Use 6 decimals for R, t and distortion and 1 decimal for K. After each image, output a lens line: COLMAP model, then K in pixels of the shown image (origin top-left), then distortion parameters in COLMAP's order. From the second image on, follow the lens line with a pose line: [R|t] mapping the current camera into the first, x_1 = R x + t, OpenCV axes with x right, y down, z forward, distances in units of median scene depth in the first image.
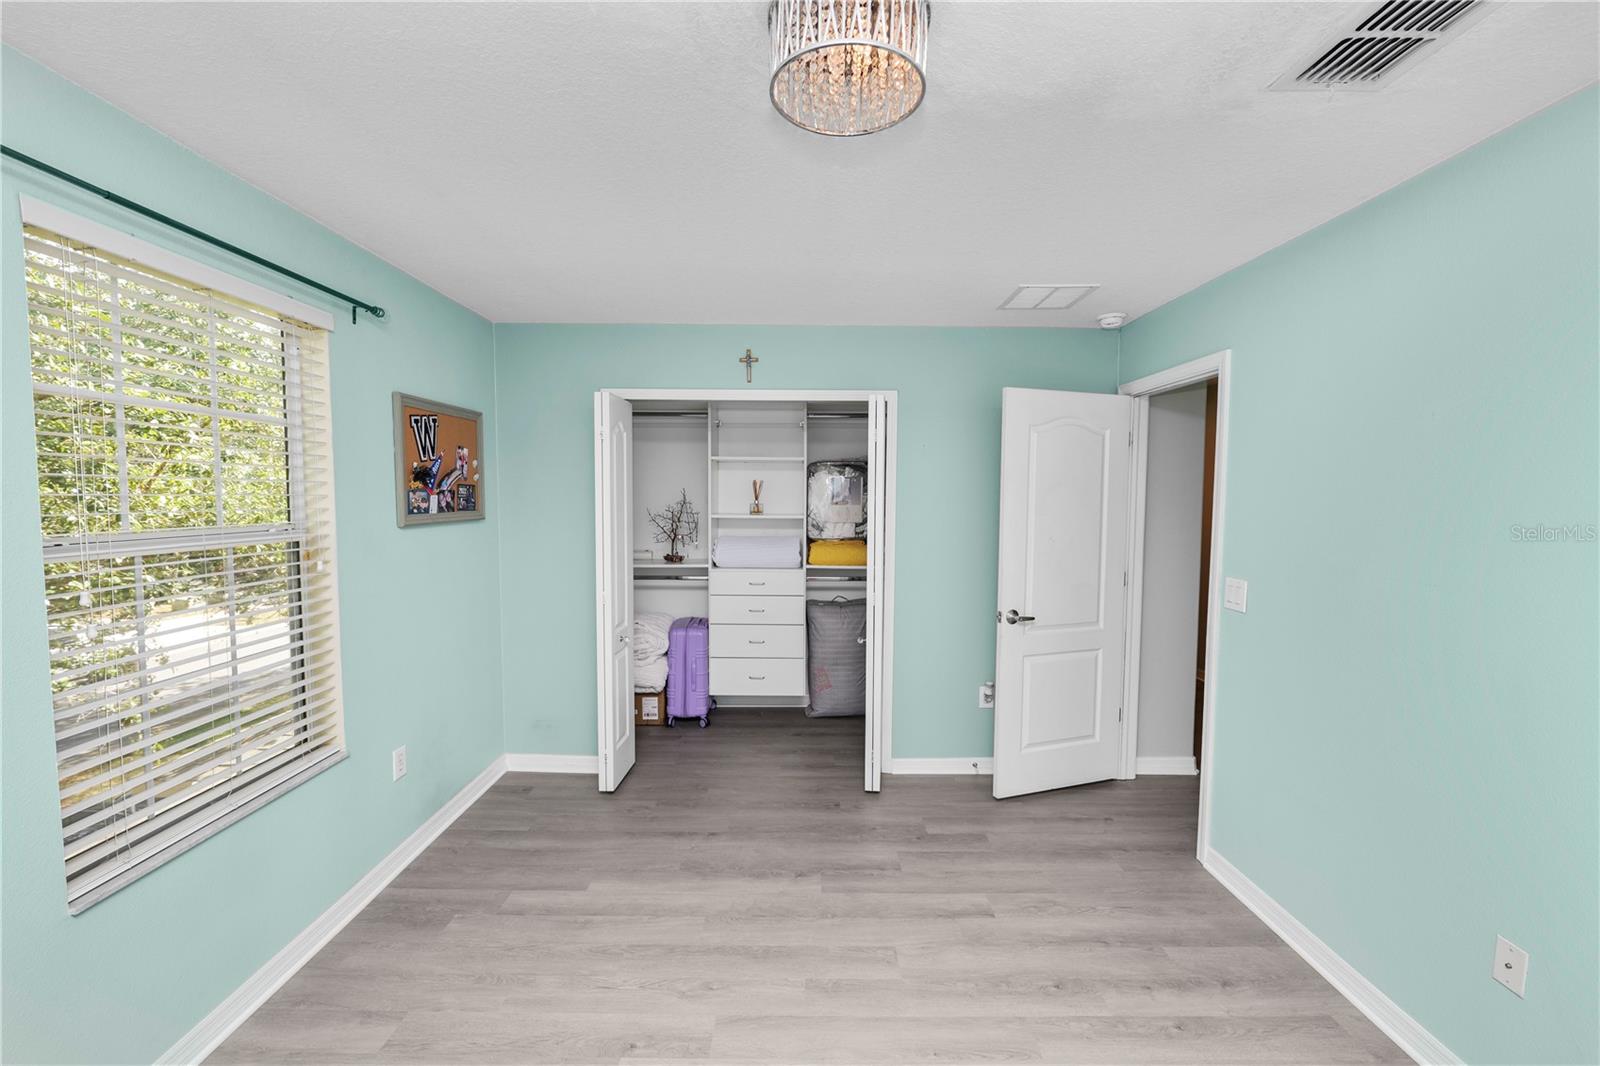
lens RADIAL K [[653.4, 0, 810.9], [0, 653.4, 537.5], [0, 0, 1]] dist [-0.012305, 0.000957]
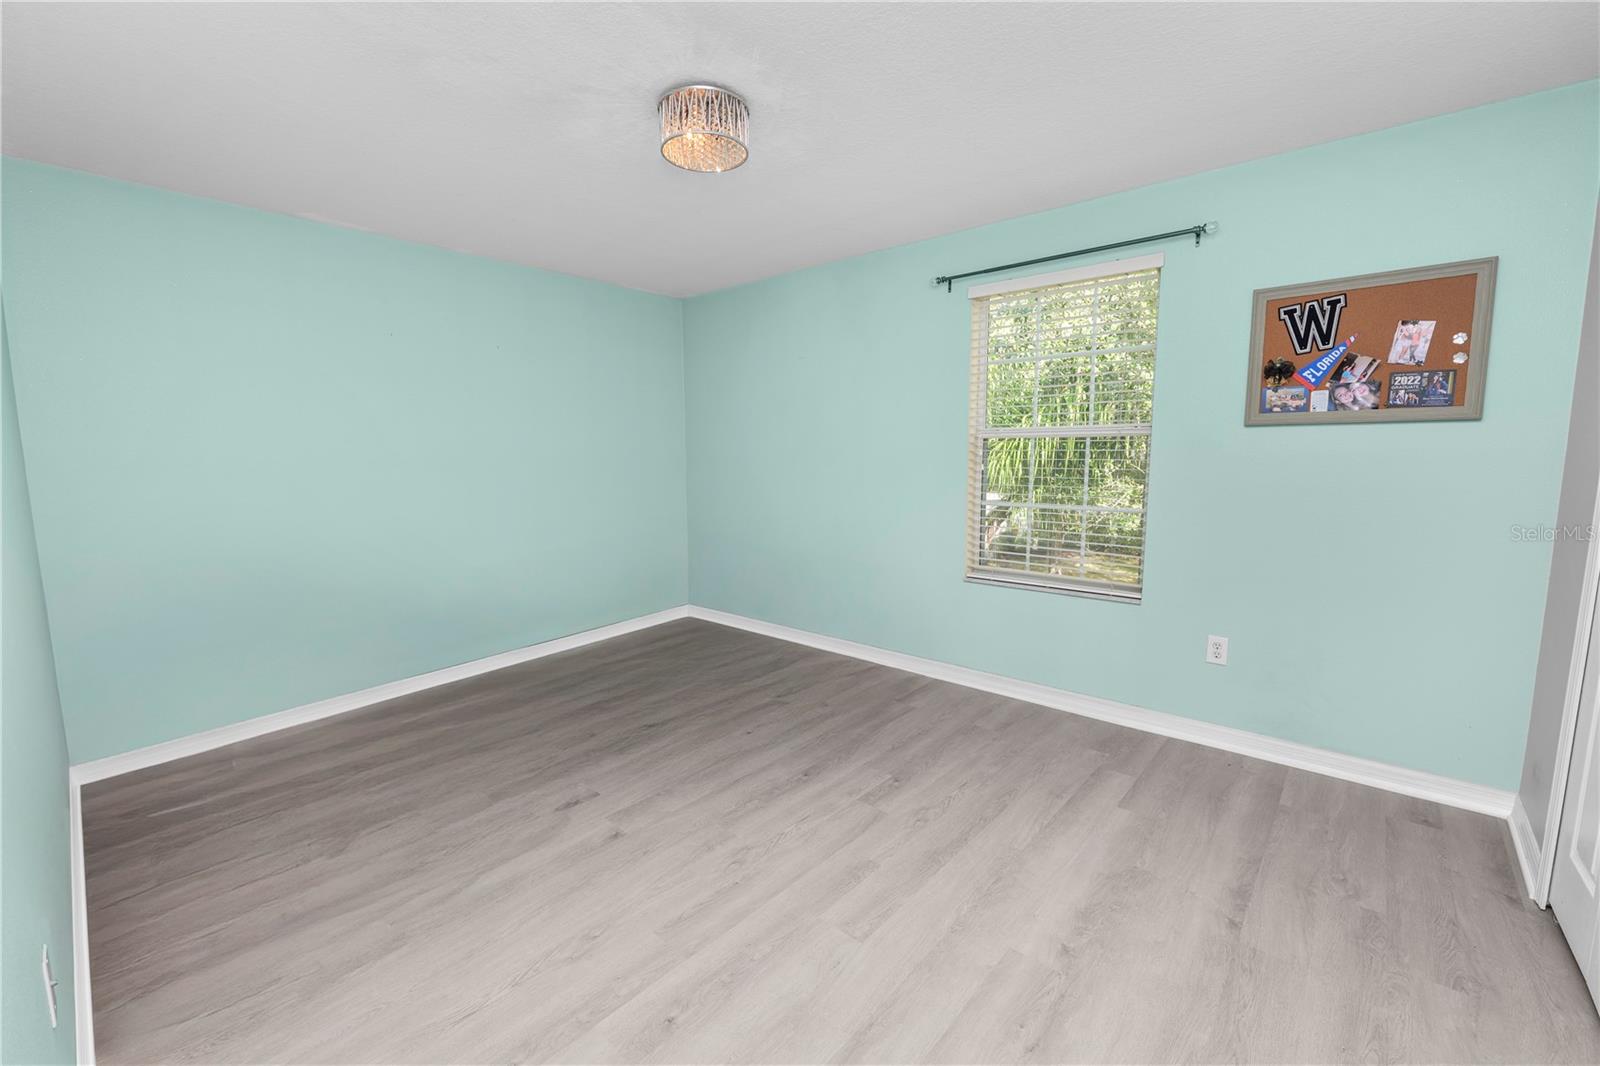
lens RADIAL K [[653.4, 0, 795.5], [0, 653.4, 532.4], [0, 0, 1]] dist [-0.012305, 0.000957]
pose [[-0.672673, 0.085441, -0.734991, 0.569651], [-0.047628, 0.986251, 0.158239, 0.019387], [0.738406, 0.141449, -0.659355, 1.107026]]
